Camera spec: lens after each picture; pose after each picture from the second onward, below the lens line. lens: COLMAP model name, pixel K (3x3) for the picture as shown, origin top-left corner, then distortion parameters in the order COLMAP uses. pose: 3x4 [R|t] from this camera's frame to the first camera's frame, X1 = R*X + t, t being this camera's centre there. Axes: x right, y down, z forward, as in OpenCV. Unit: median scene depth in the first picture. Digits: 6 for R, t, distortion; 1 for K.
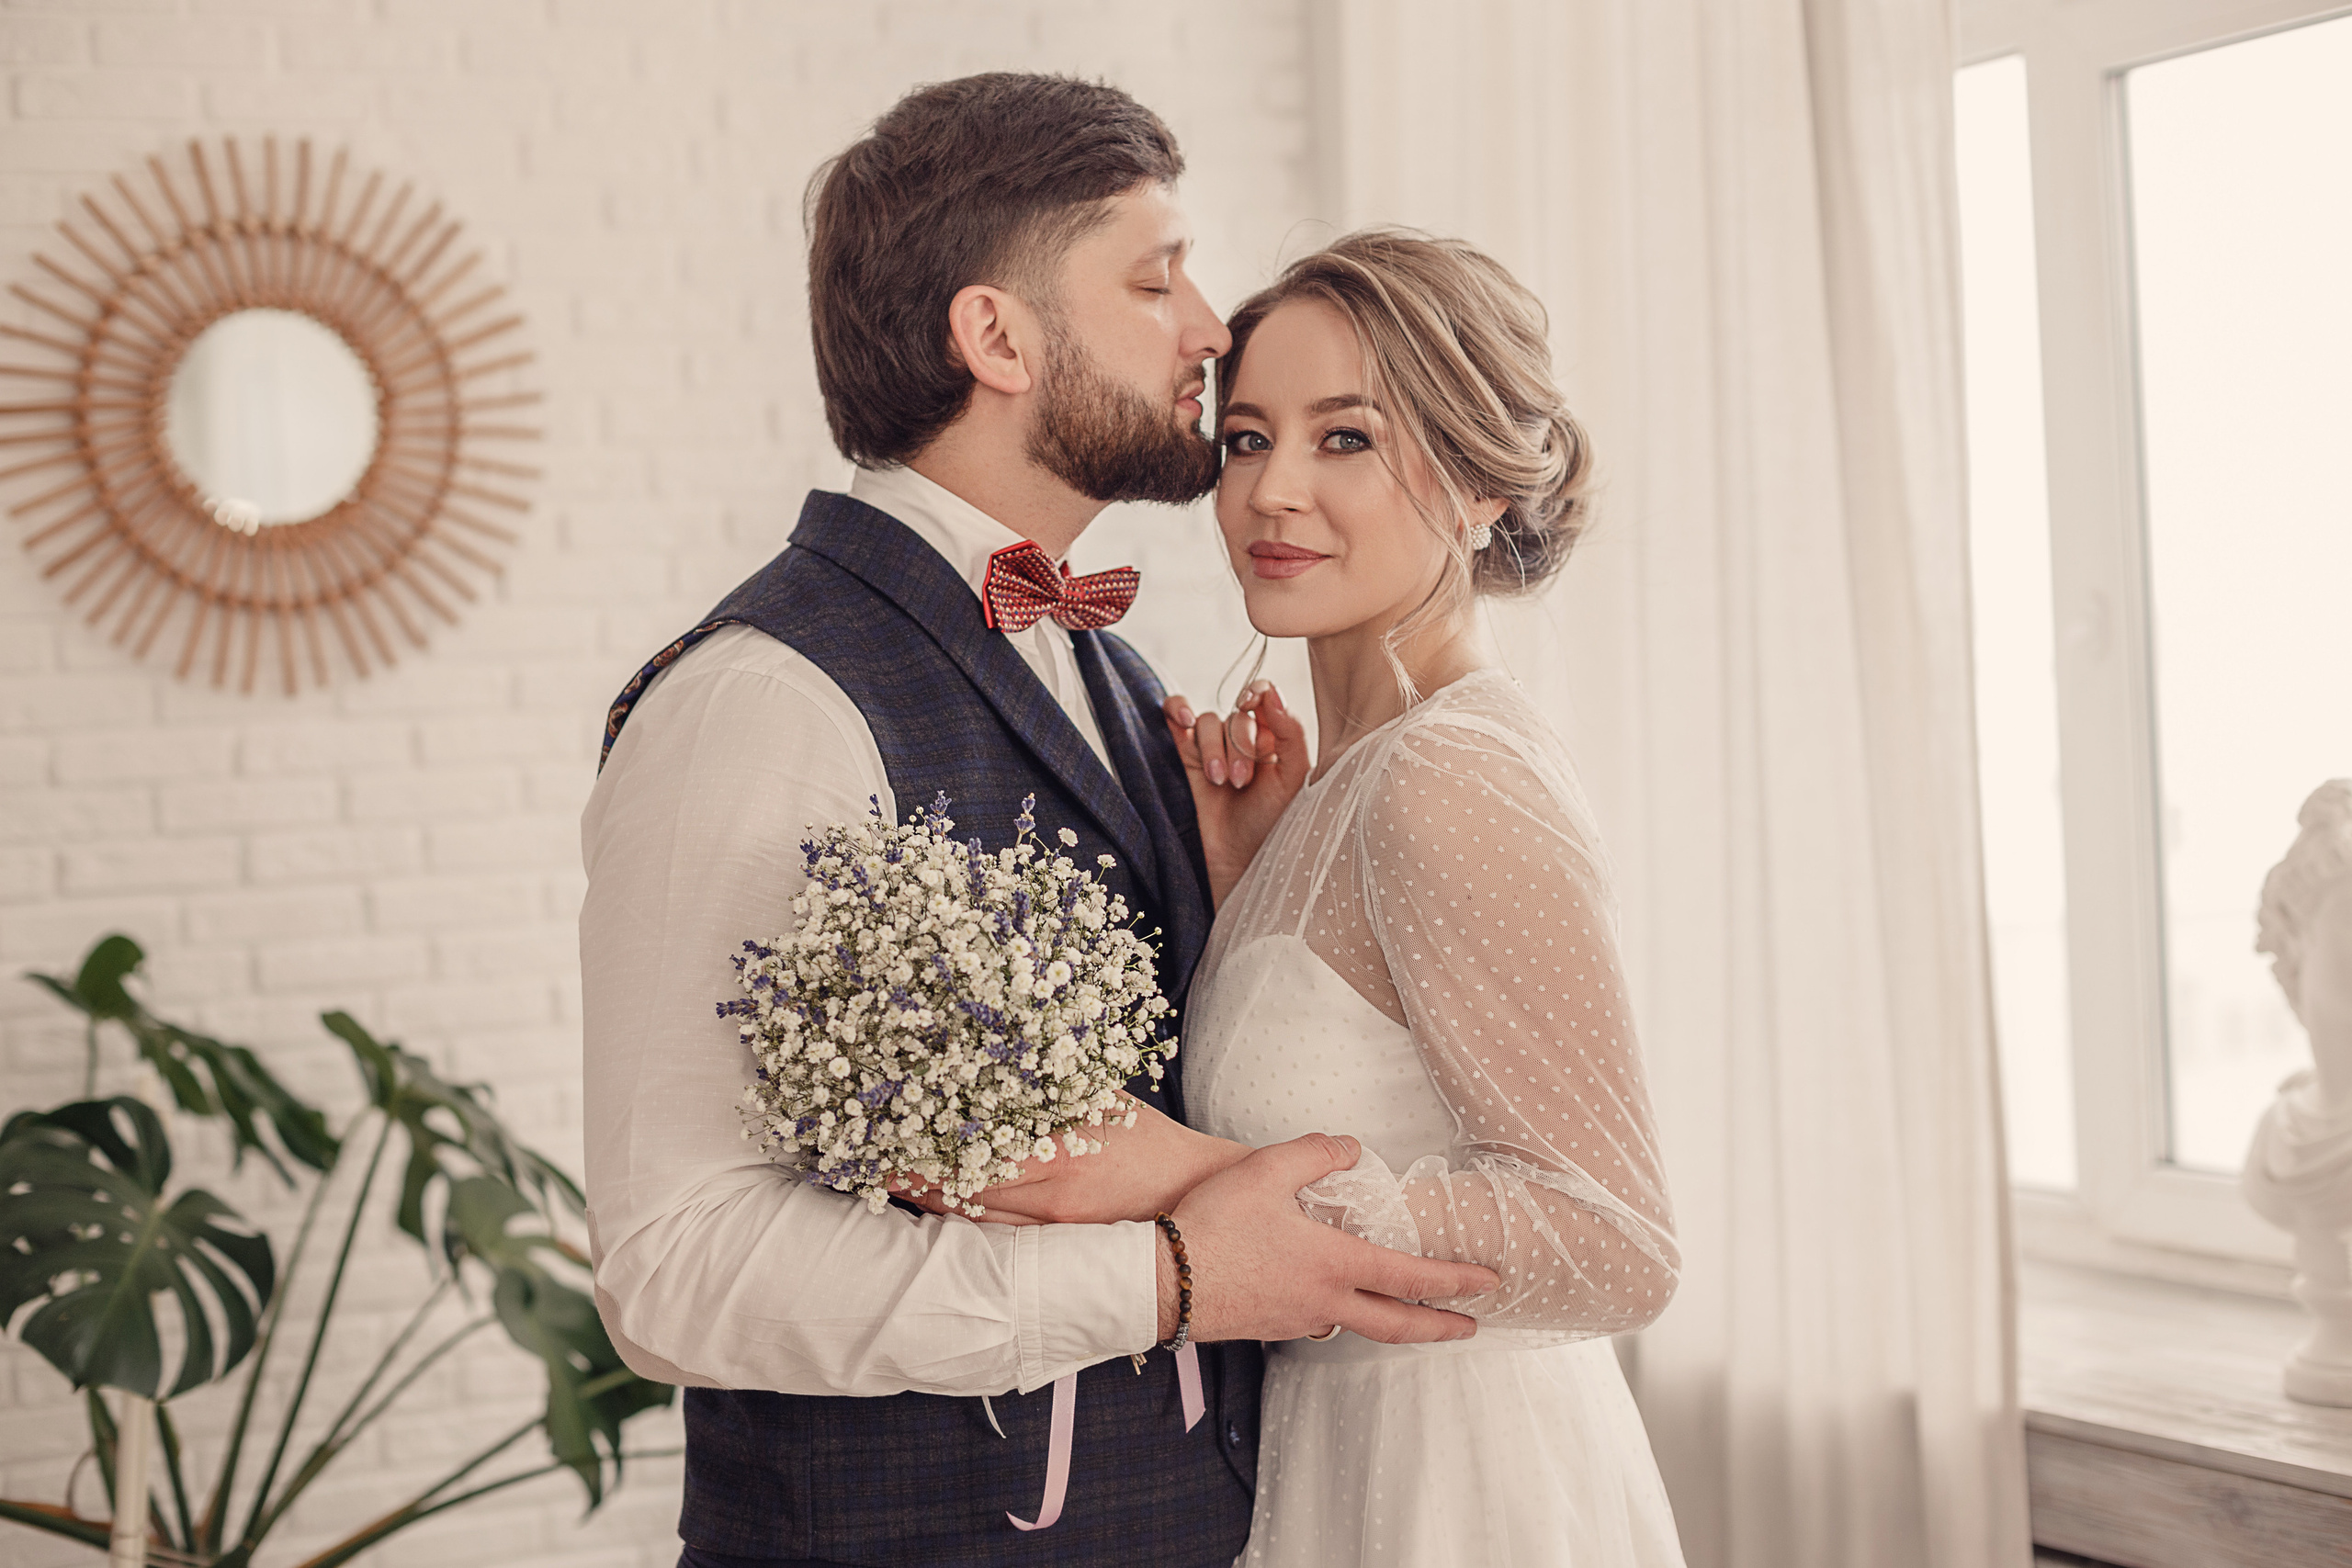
lens RADIAL K [[3417.0, 0, 1081.5], [0, 3417.0, 785.3], [0, 0, 1]] dist [-0.475449, -0.001831]
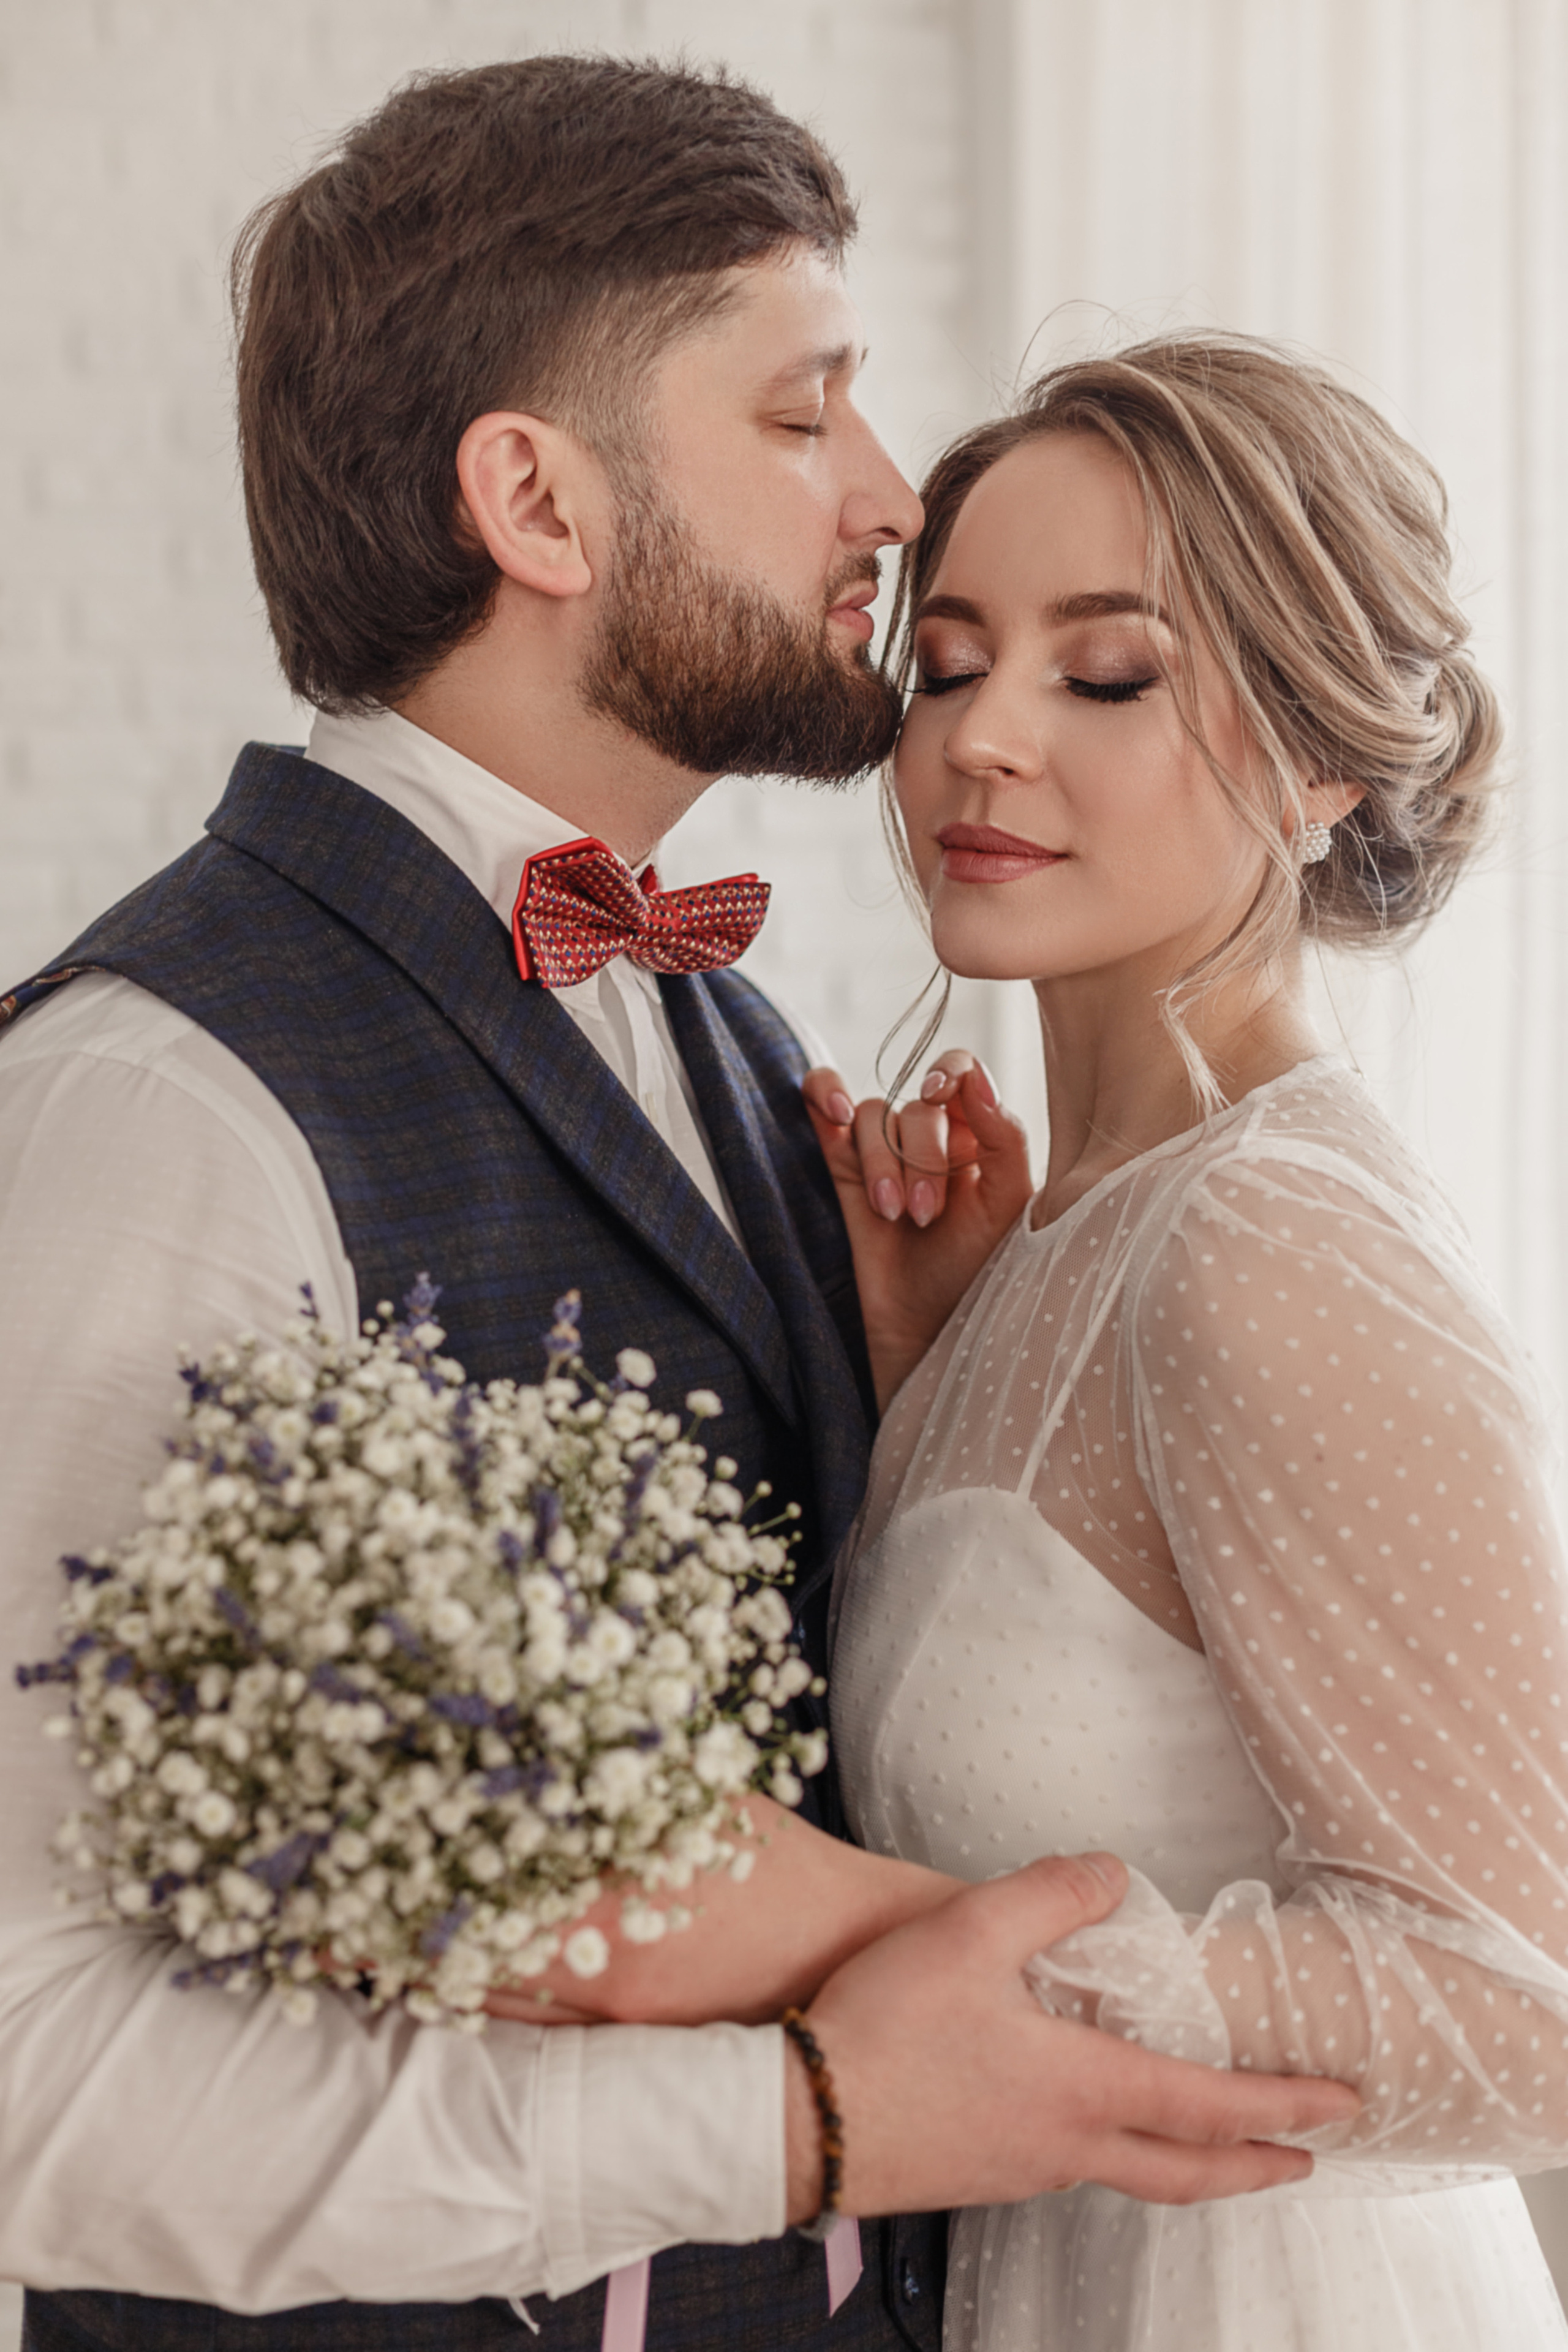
lens RADIAL K [[3834.4, 0, 784.0], [0, 3834.4, 1176.0], [0, 0, 1]] dist [-0.202759, -0.134125]
pose [[0.999693, 0.013475, 0.020781, 0.006020], [-0.014145, 0.999374, 0.032435, -0.035072], [-0.020331, -0.032719, 0.999258, 0.324479]]
